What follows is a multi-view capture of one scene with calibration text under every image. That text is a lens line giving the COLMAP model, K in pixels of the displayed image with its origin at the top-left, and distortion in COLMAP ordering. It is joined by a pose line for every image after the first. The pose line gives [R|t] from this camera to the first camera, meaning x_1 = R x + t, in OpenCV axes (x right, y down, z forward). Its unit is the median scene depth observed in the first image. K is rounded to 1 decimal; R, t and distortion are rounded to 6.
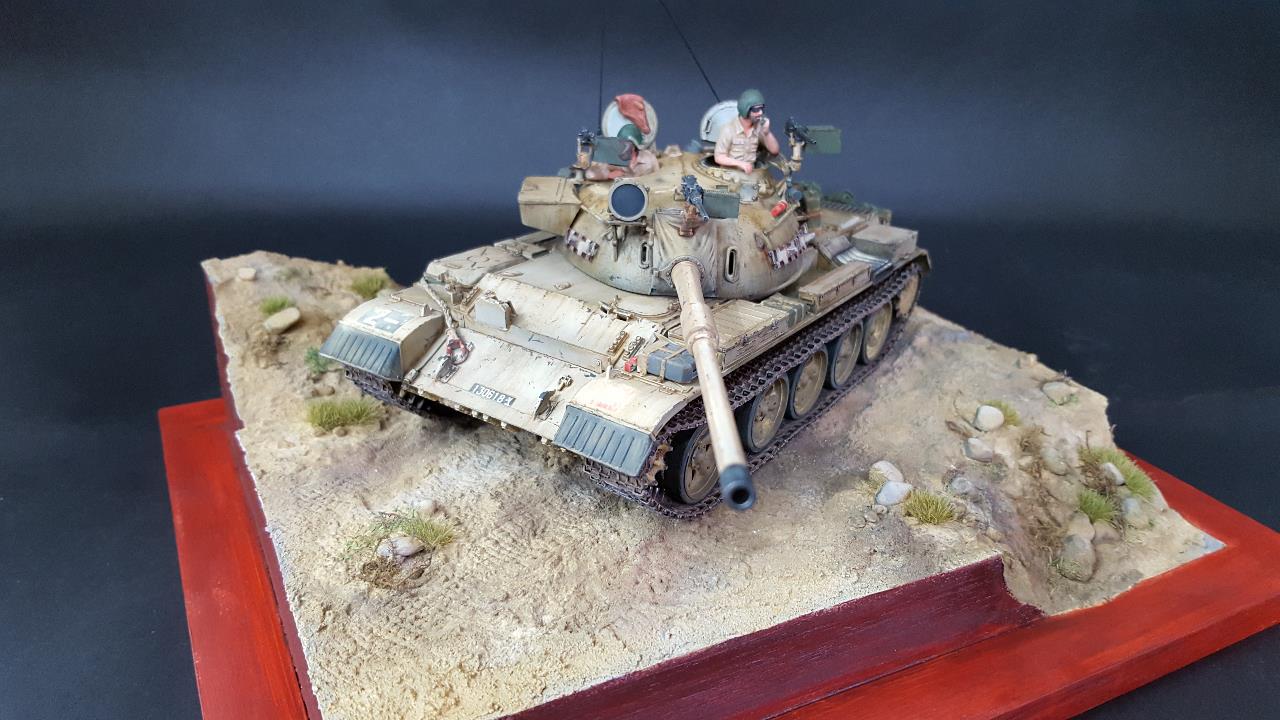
lens RADIAL K [[959.8, 0, 641.6], [0, 959.8, 367.0], [0, 0, 1]] dist [0.156369, -0.315342]
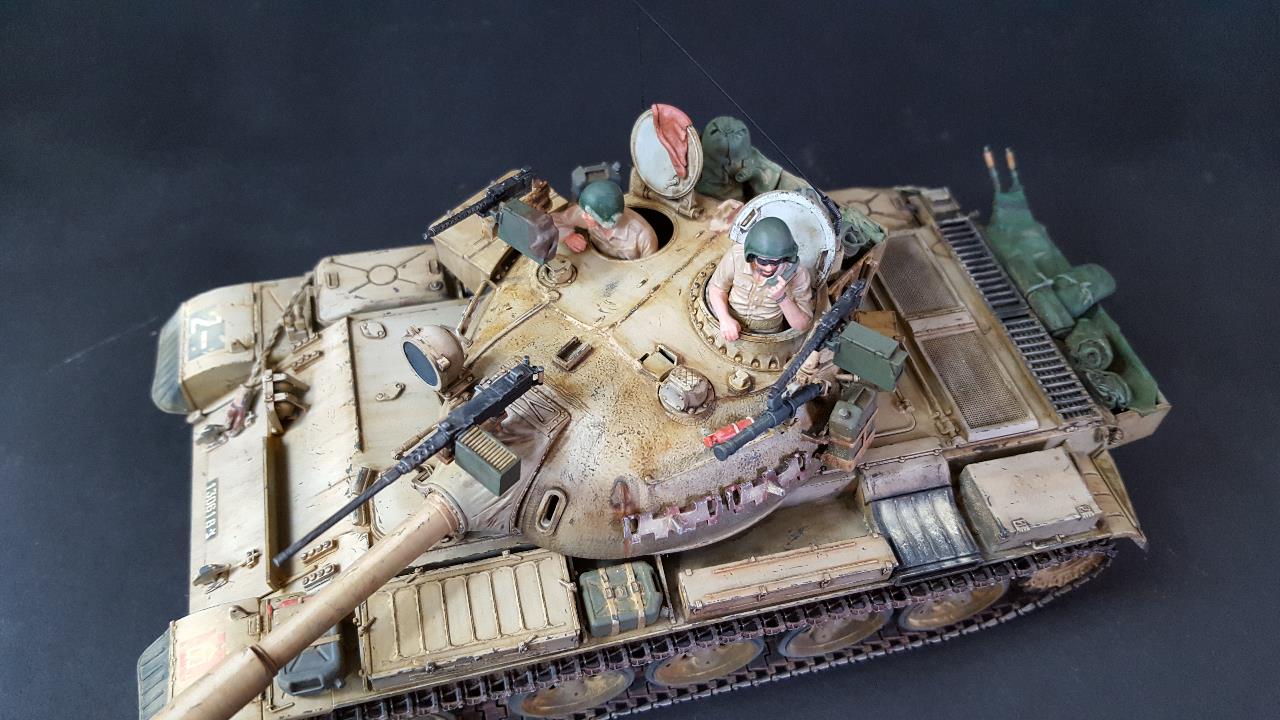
lens RADIAL K [[959.8, 0, 641.6], [0, 959.8, 367.0], [0, 0, 1]] dist [0.156369, -0.315342]
pose [[0.752977, 0.500489, -0.427242, 0.329988], [-0.278268, 0.830525, 0.482489, -0.463153], [0.596316, -0.244415, 0.764636, 0.531278]]
